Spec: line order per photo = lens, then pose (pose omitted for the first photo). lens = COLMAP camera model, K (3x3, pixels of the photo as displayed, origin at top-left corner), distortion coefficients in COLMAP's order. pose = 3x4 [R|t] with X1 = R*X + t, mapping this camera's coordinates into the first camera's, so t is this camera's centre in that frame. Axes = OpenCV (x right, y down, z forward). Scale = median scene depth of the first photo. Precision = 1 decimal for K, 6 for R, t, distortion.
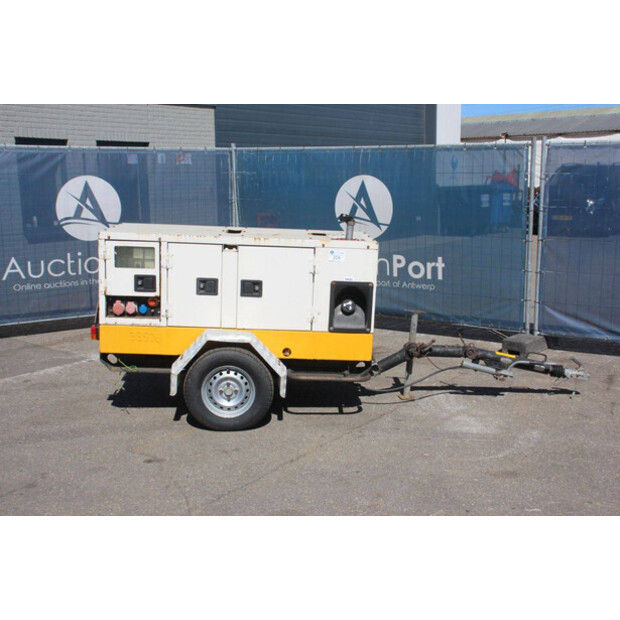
lens RADIAL K [[726.6, 0, 321.2], [0, 726.6, 315.6], [0, 0, 1]] dist [-0.002470, 0.000000]
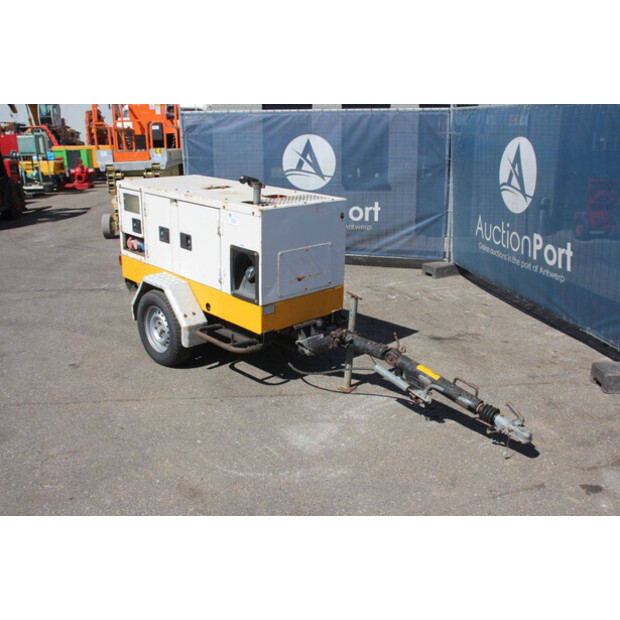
lens RADIAL K [[612.5, 0, 327.1], [0, 612.5, 312.6], [0, 0, 1]] dist [-0.076892, 0.000000]
pose [[0.674070, 0.212246, -0.707518, 0.695993], [-0.146297, 0.977216, 0.153770, -0.102435], [0.724035, -0.000144, 0.689763, 0.525542]]
